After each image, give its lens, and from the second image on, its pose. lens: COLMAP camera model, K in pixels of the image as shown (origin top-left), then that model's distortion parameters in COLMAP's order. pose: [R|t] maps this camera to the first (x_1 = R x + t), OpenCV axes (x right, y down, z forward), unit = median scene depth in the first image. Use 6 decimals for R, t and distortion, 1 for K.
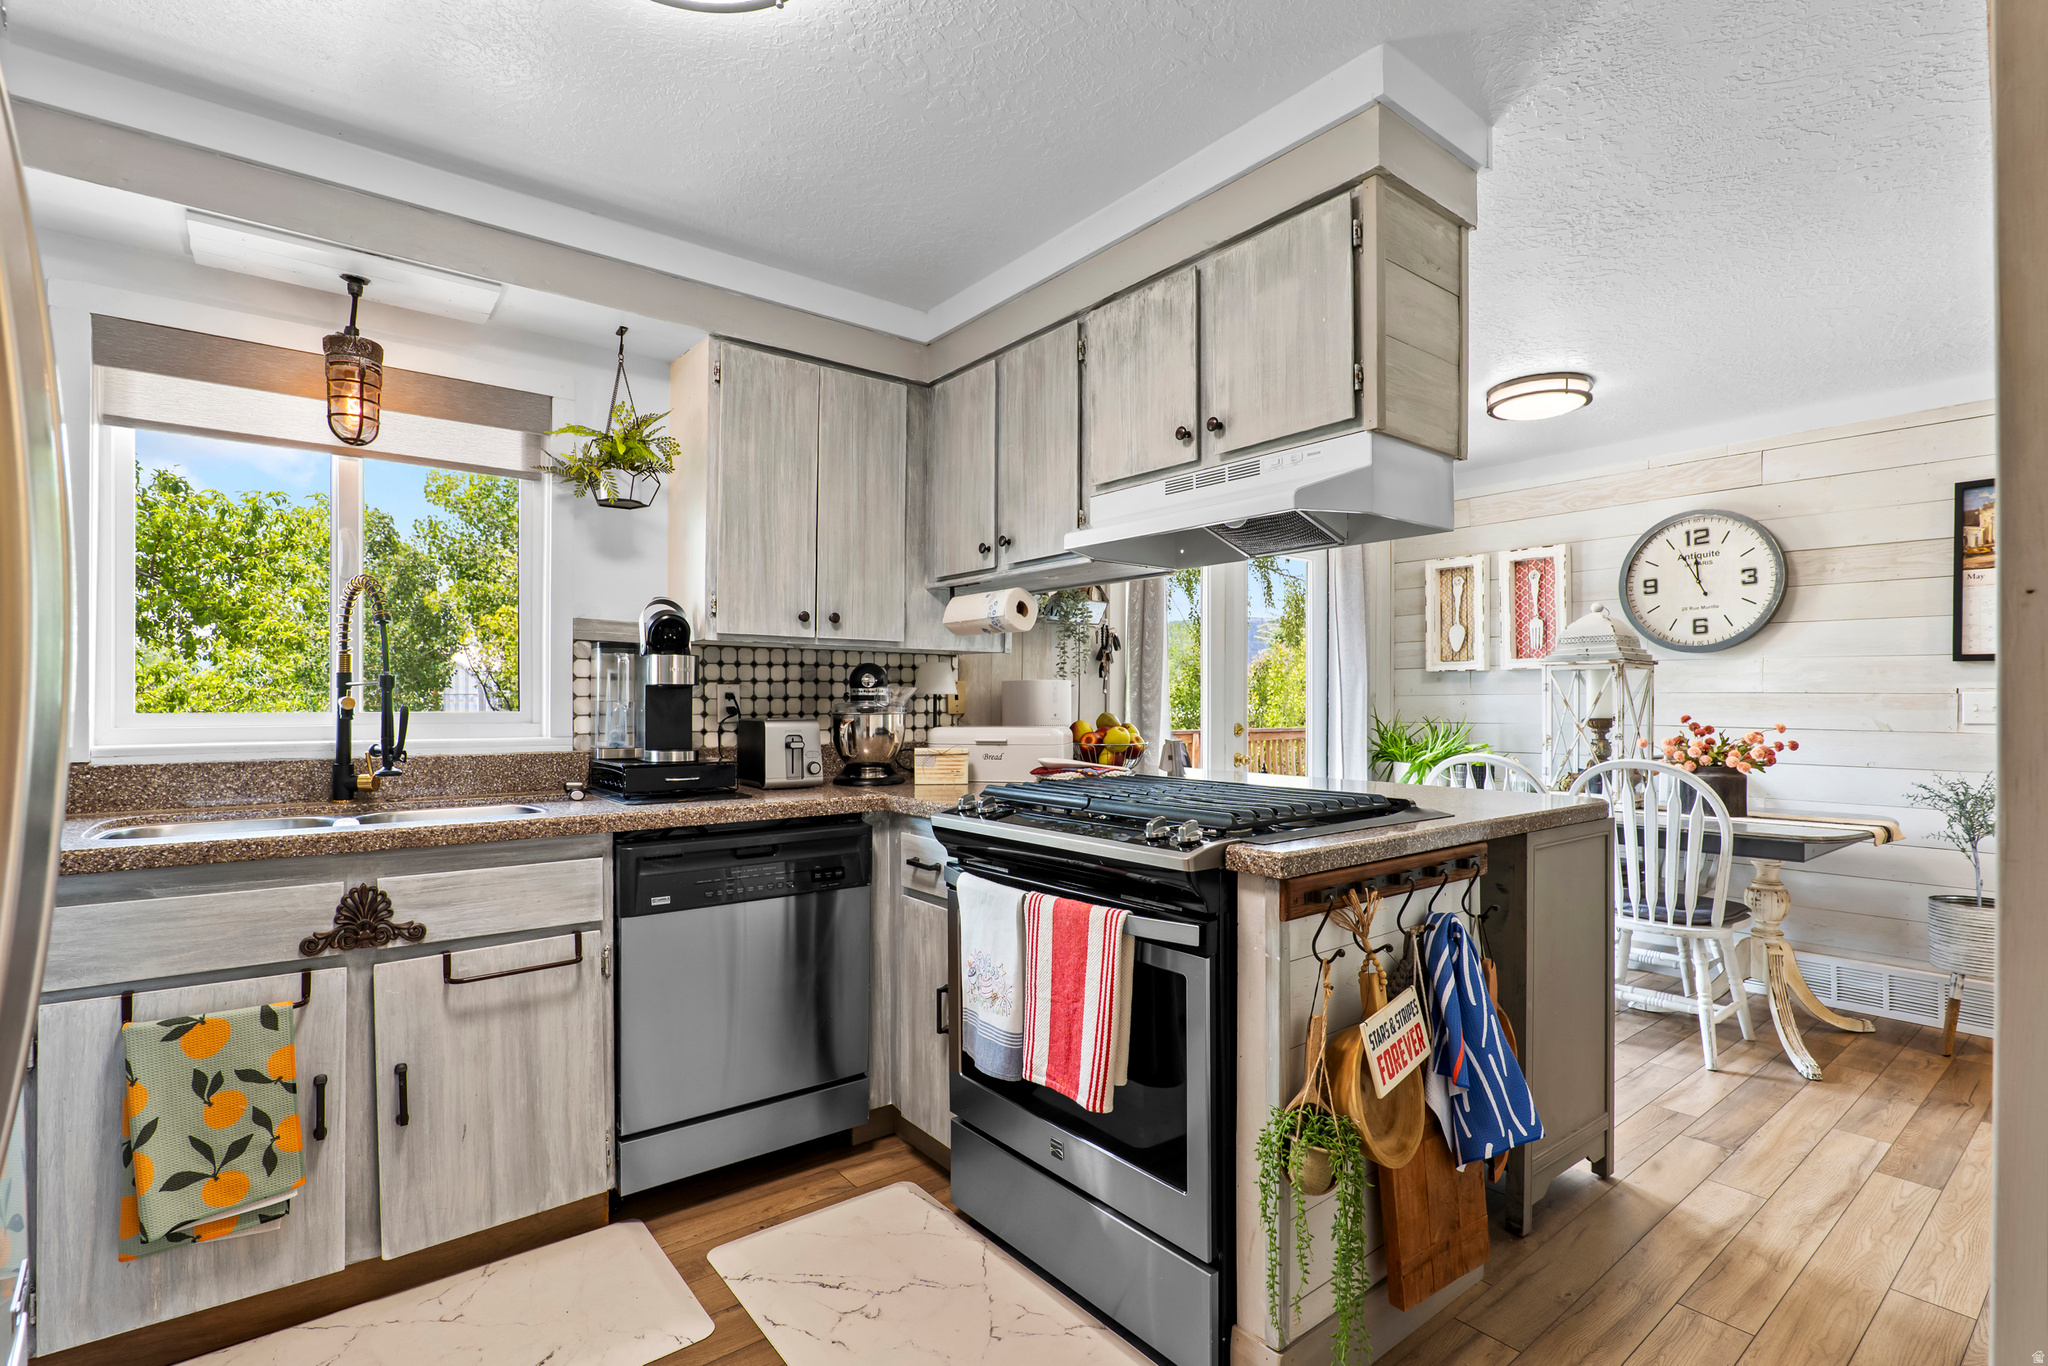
lens RADIAL K [[960.0, 0, 1028.7], [0, 960.0, 699.1], [0, 0, 1]] dist [-0.003680, -0.000122]
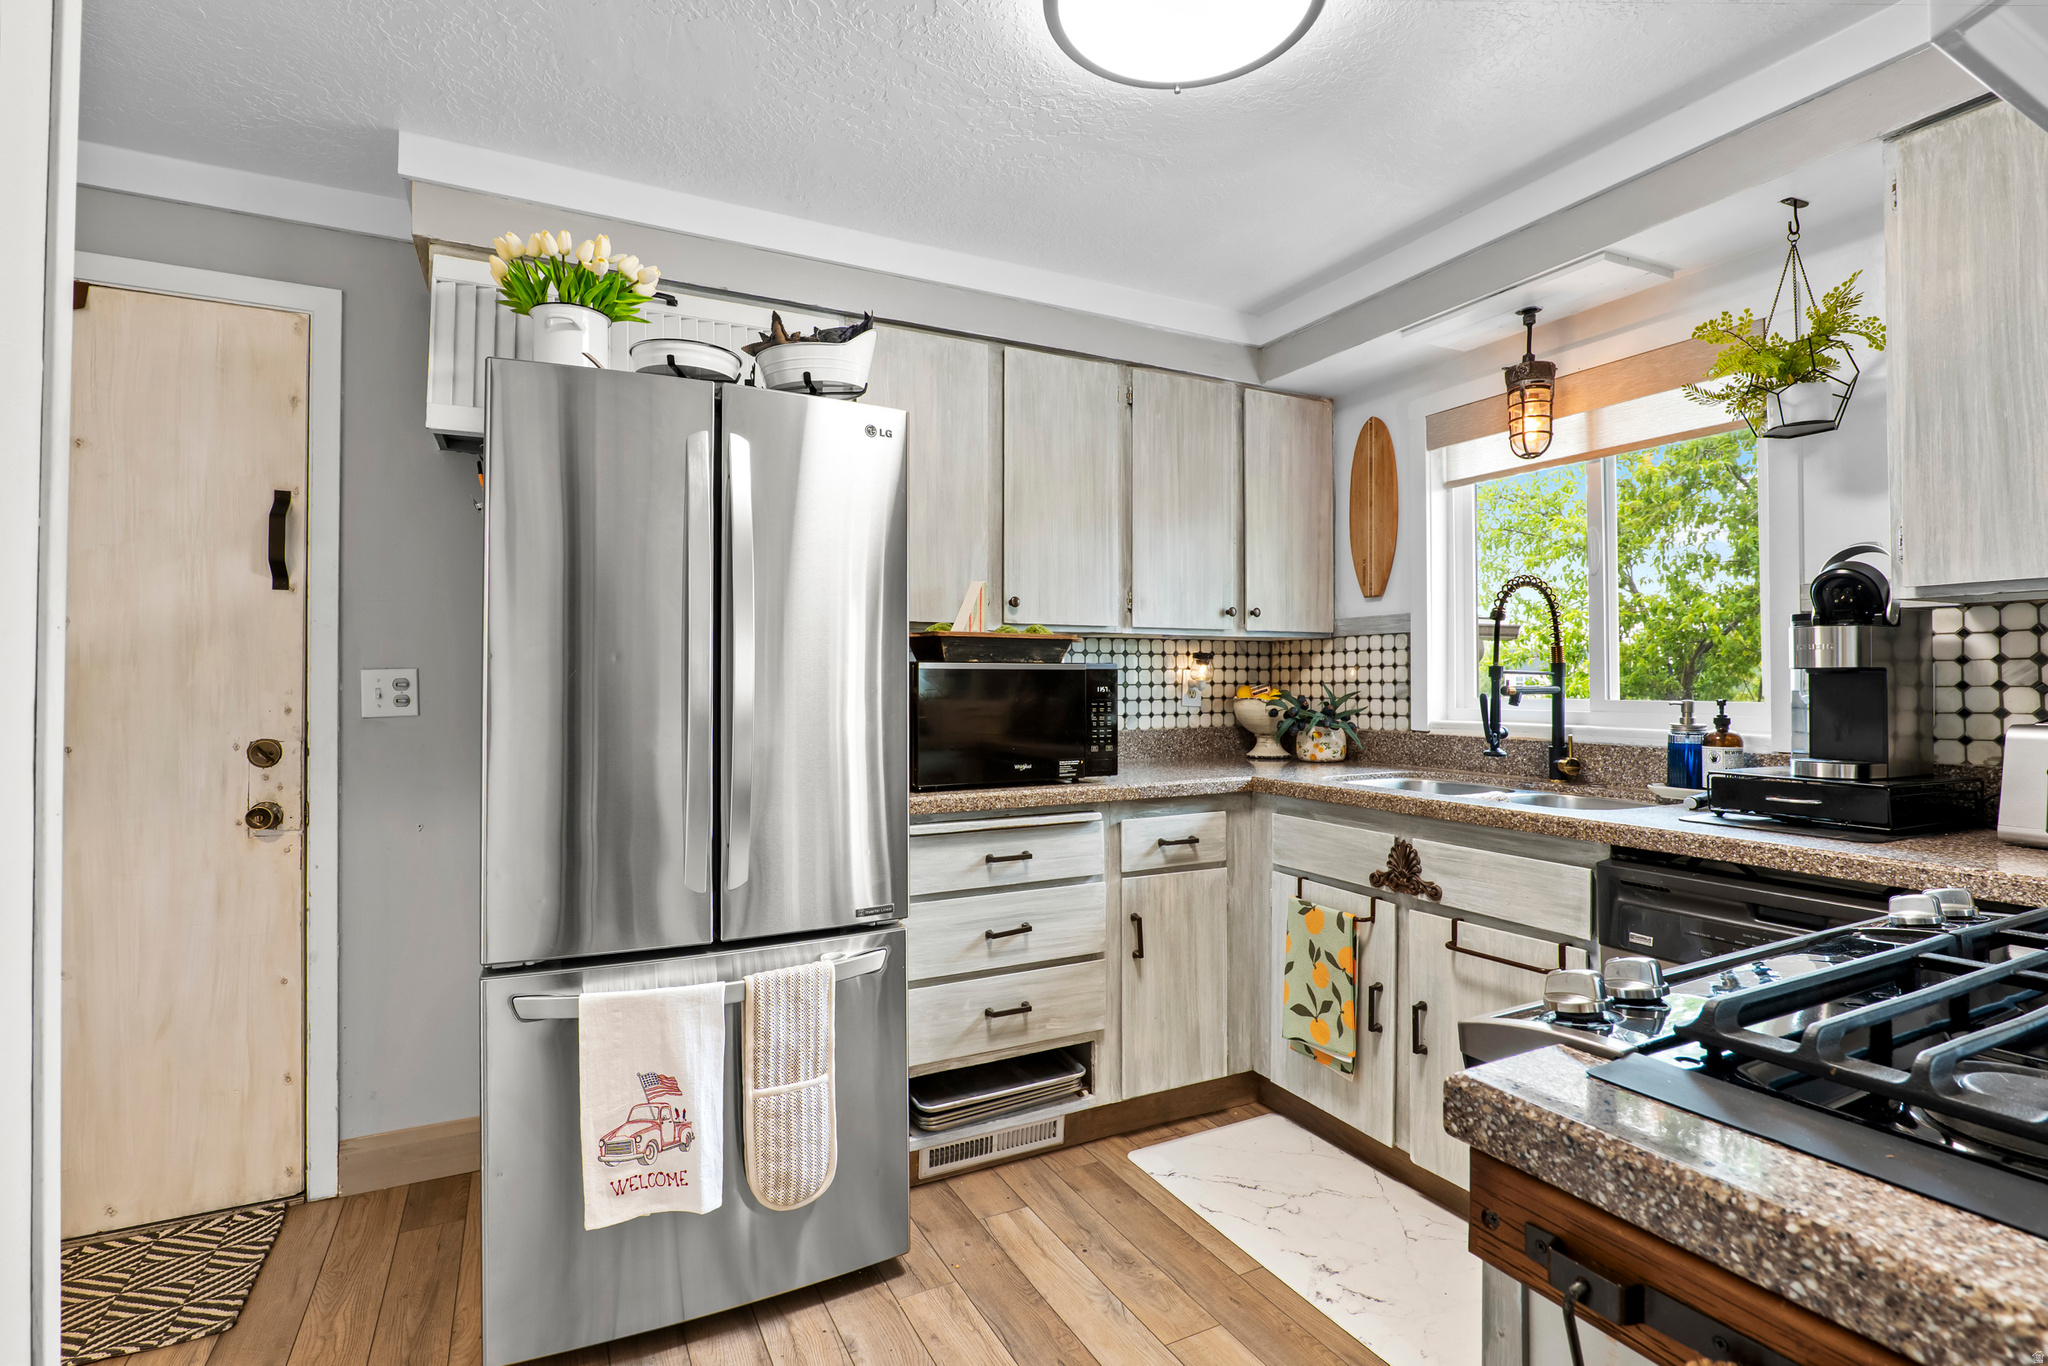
lens RADIAL K [[960.8, 0, 1024.0], [0, 960.8, 683.0], [0, 0, 1]] dist [-0.022405, 0.000034]
pose [[-0.194415, -0.005619, -0.980903, 0.553160], [-0.004116, 0.999979, -0.004912, 0.002069], [0.980911, 0.003083, -0.194434, 0.720362]]
